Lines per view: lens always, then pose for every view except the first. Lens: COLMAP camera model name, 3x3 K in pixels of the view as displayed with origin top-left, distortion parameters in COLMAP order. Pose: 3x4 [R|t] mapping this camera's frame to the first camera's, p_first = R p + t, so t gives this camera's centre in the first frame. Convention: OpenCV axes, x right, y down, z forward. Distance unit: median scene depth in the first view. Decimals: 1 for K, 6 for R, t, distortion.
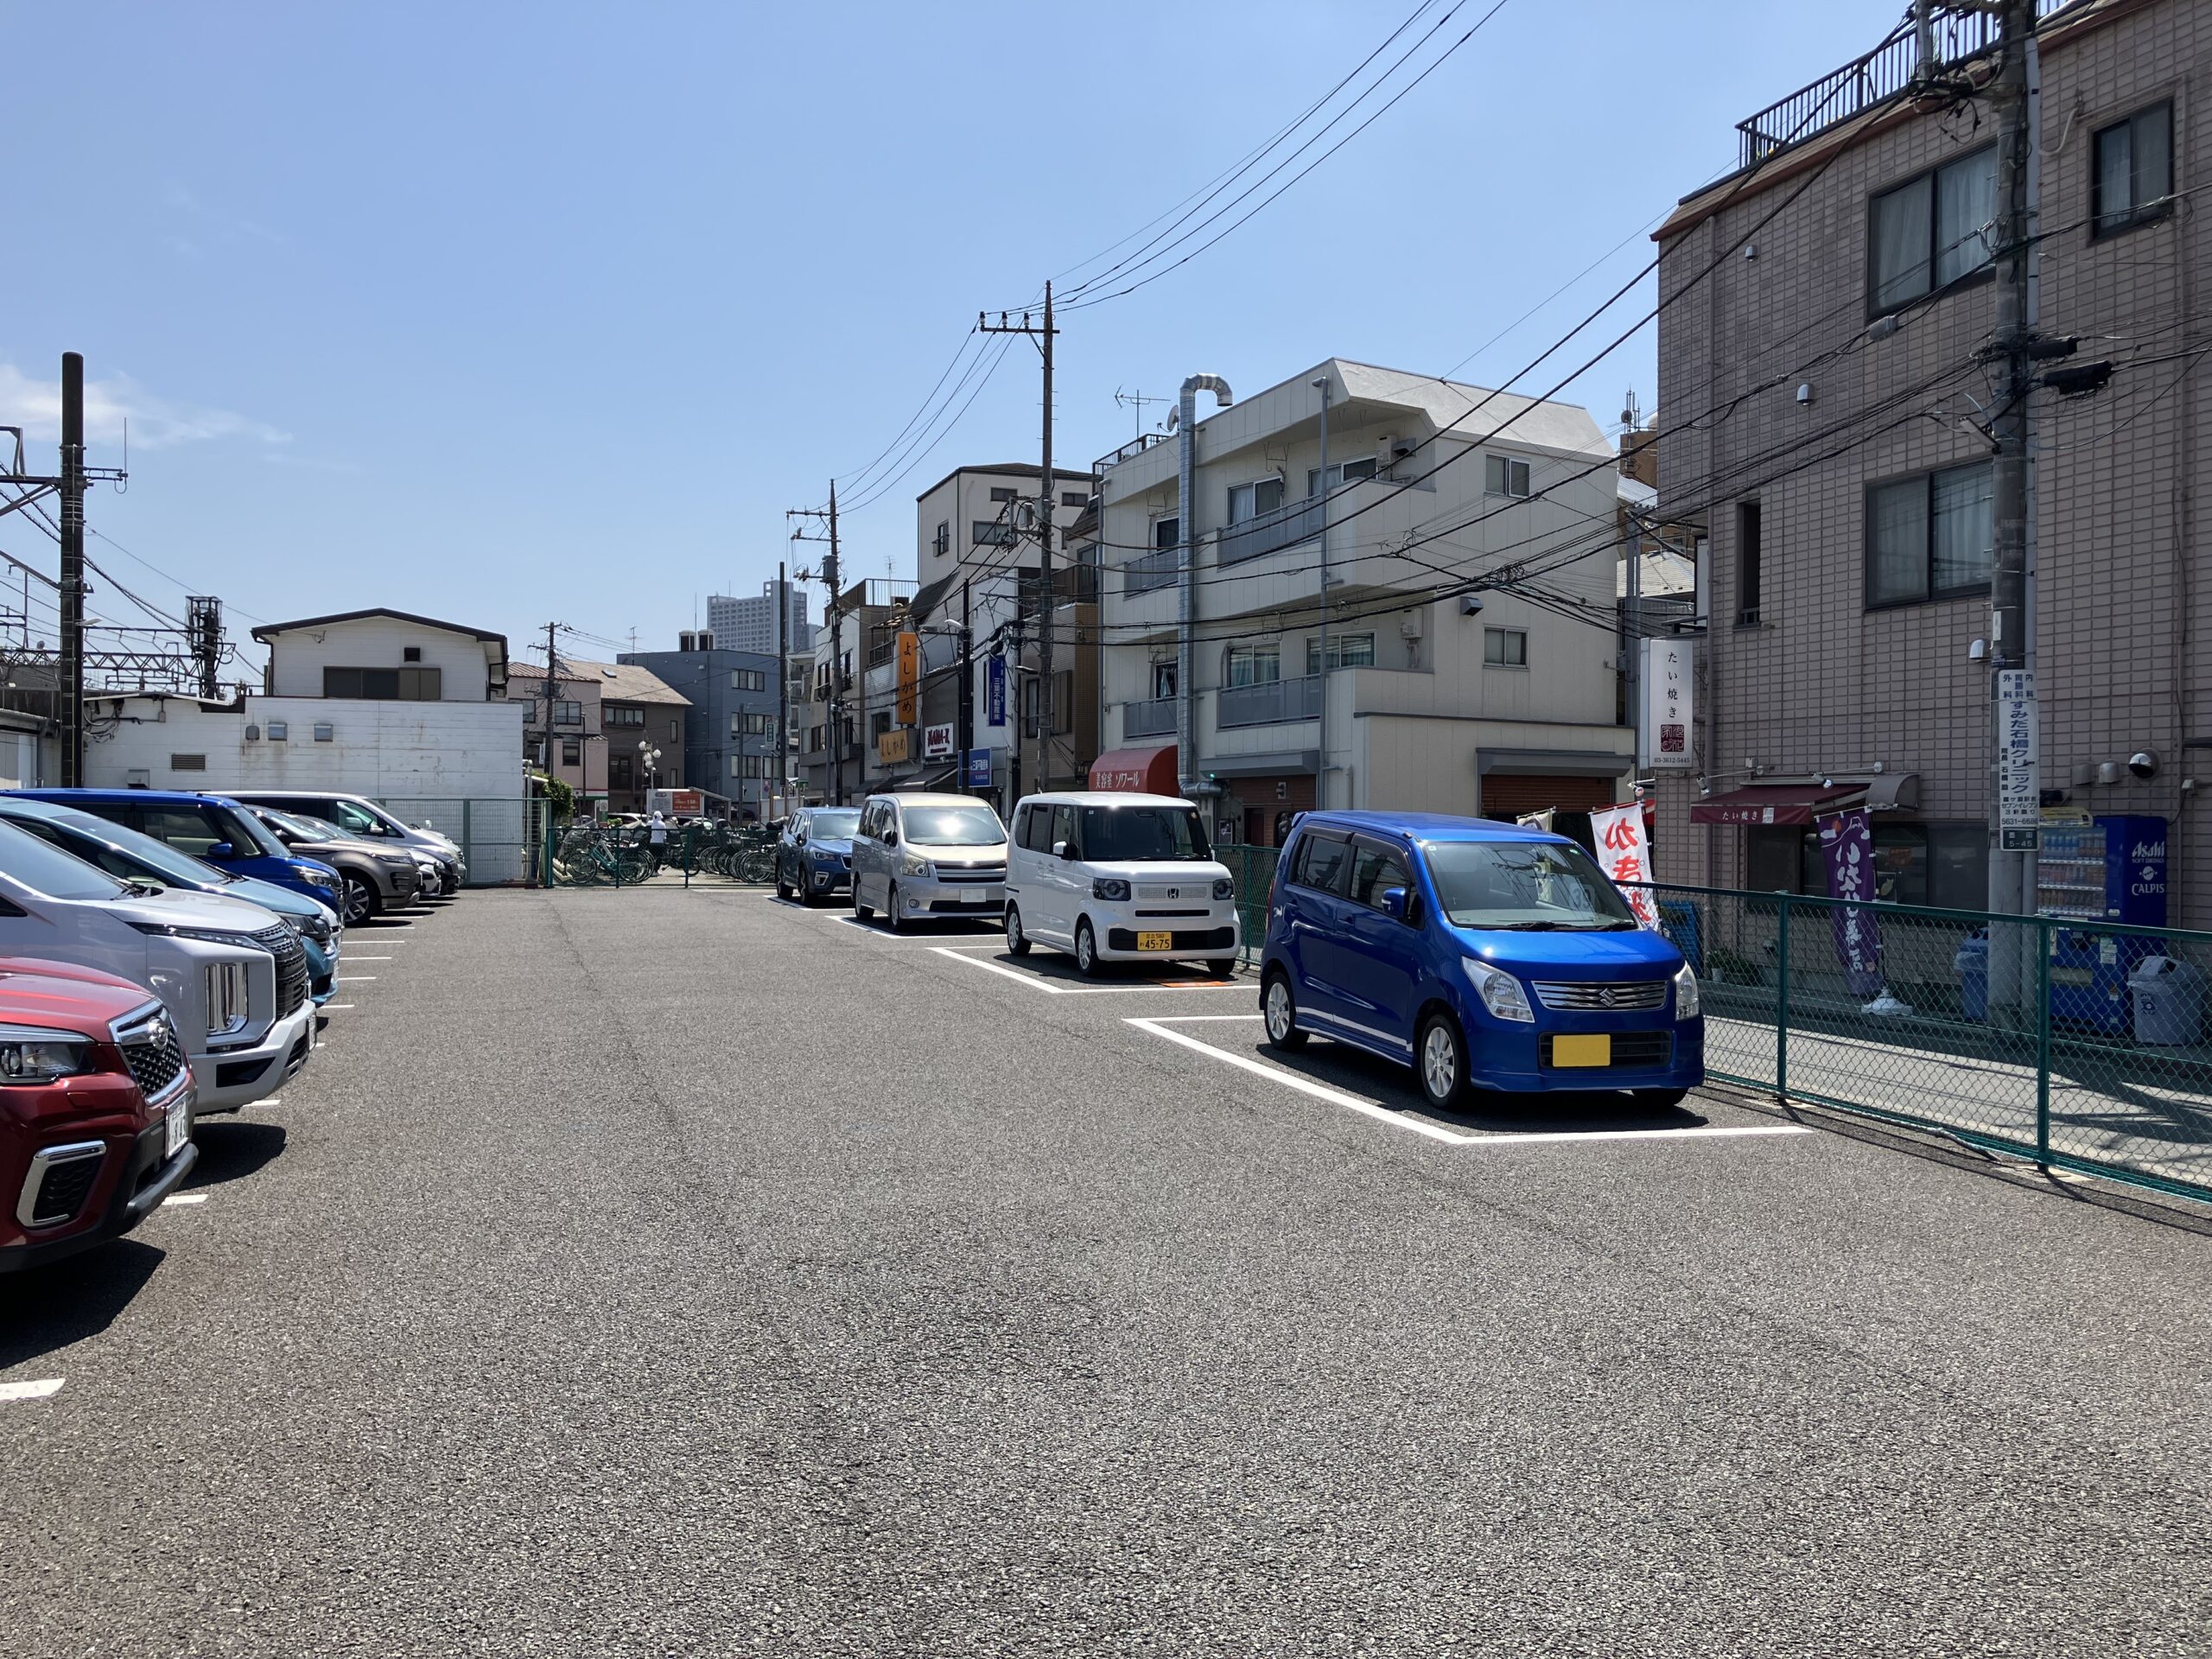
lens RADIAL K [[1848.0, 0, 1106.0], [0, 1848.0, 829.5], [0, 0, 1]] dist [0.002444, 0.018027]
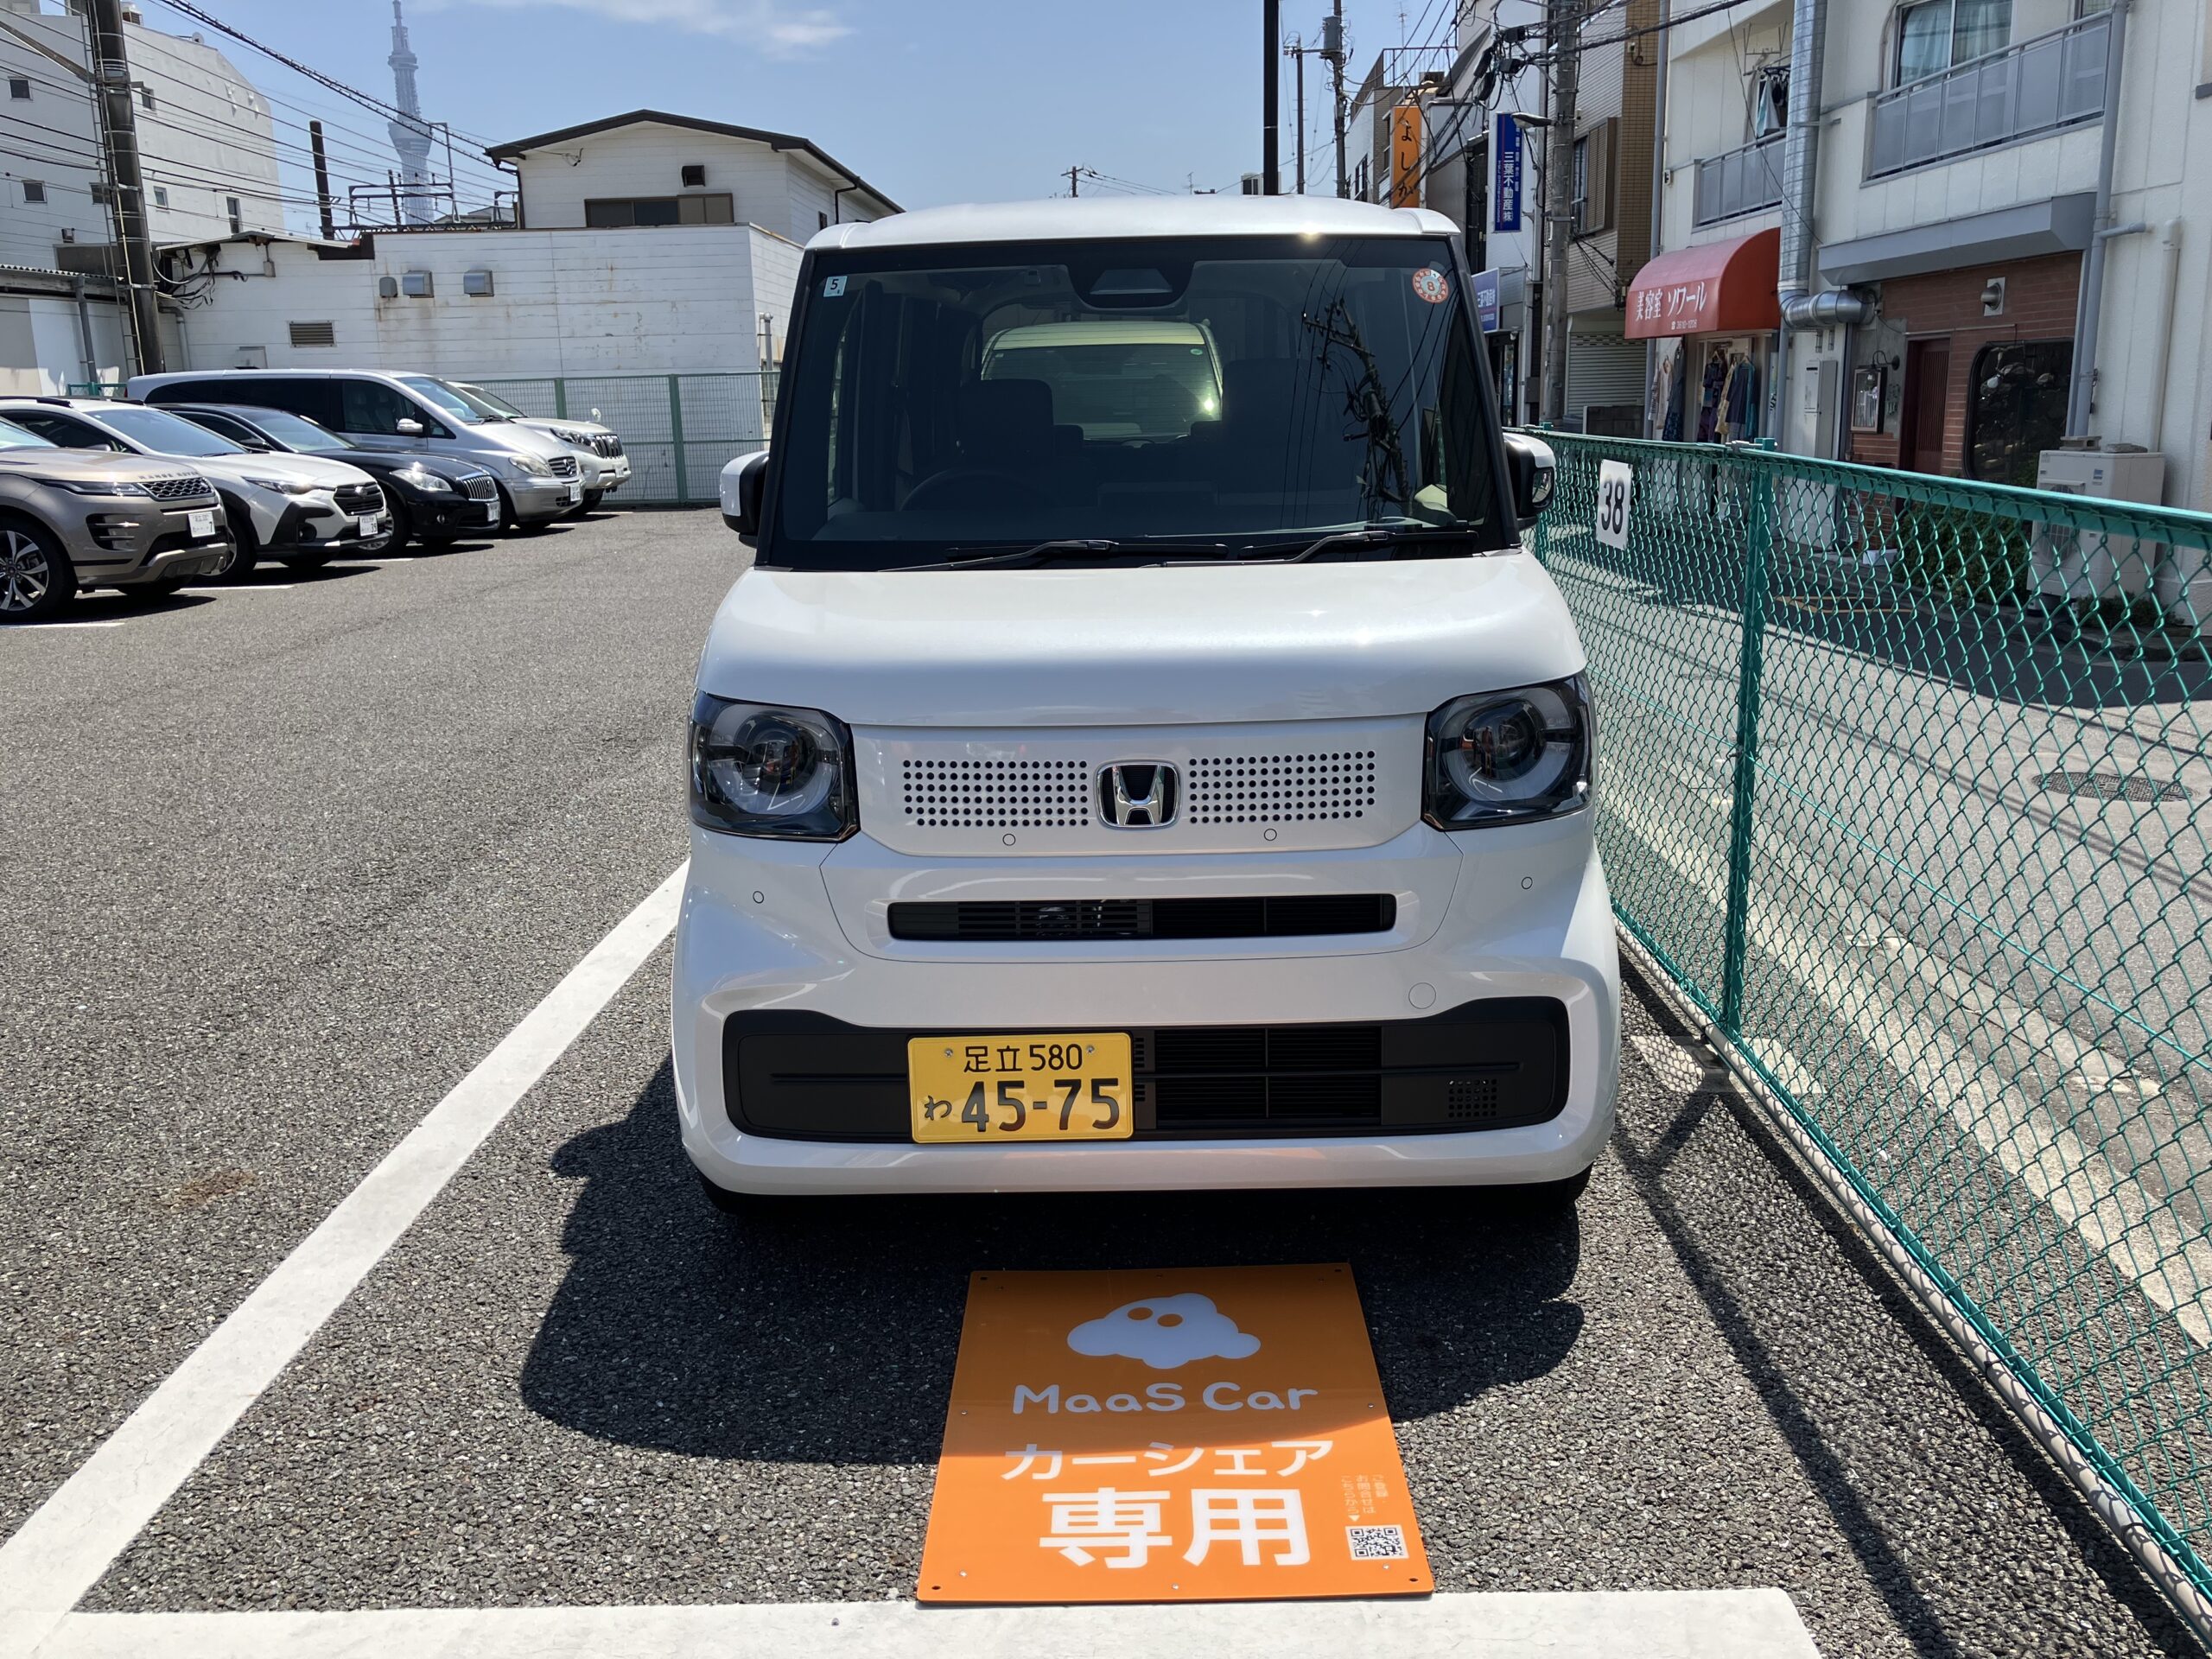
lens RADIAL K [[1848.0, 0, 1106.0], [0, 1848.0, 829.5], [0, 0, 1]] dist [0.002444, 0.018027]
pose [[0.942079, 0.048943, -0.331801, 0.039740], [0.026431, 0.975385, 0.218921, 0.001981], [0.334348, -0.215010, 0.917596, 0.405263]]
